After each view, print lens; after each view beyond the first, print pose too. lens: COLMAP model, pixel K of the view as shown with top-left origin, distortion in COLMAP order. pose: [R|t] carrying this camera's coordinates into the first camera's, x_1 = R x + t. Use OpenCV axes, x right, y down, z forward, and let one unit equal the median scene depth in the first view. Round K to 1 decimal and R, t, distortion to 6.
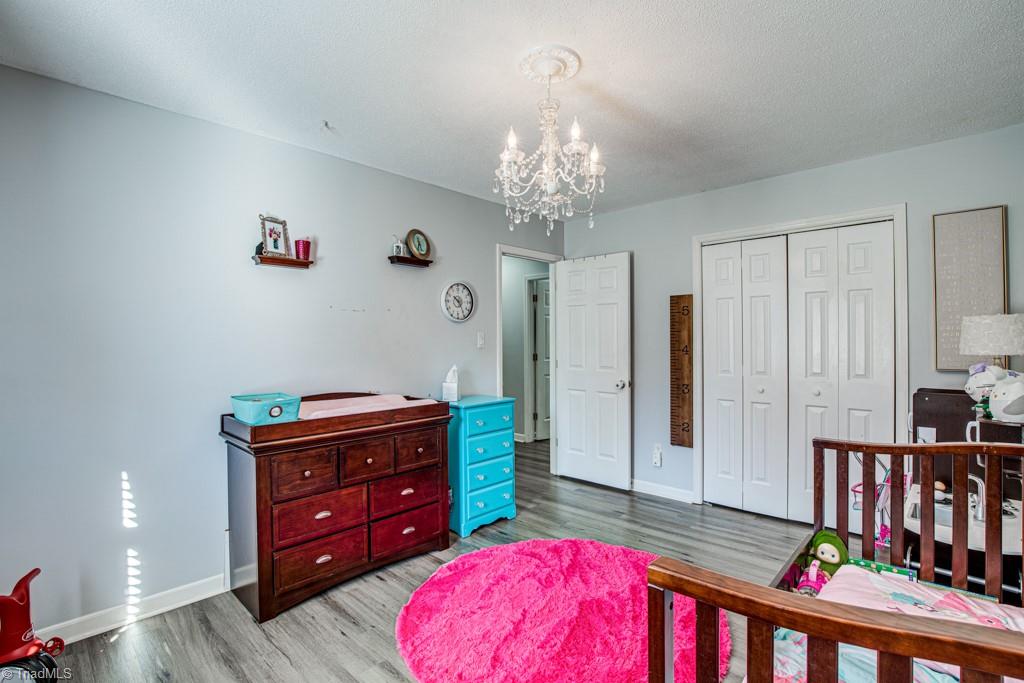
lens RADIAL K [[470.2, 0, 511.6], [0, 470.2, 338.1], [0, 0, 1]] dist [-0.032003, 0.001417]
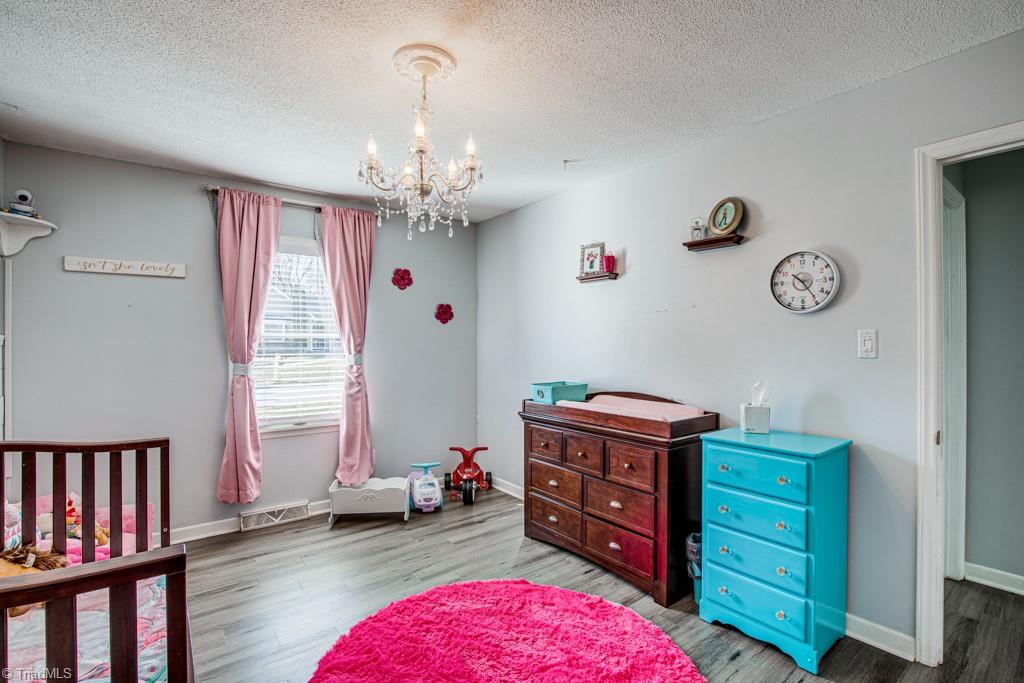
lens RADIAL K [[470.2, 0, 512.0], [0, 470.2, 340.9], [0, 0, 1]] dist [-0.032003, 0.001417]
pose [[-0.150051, 0.003069, -0.988673, 0.722212], [0.003556, 0.999990, 0.002564, -0.002663], [0.988672, -0.003131, -0.150061, 0.922783]]
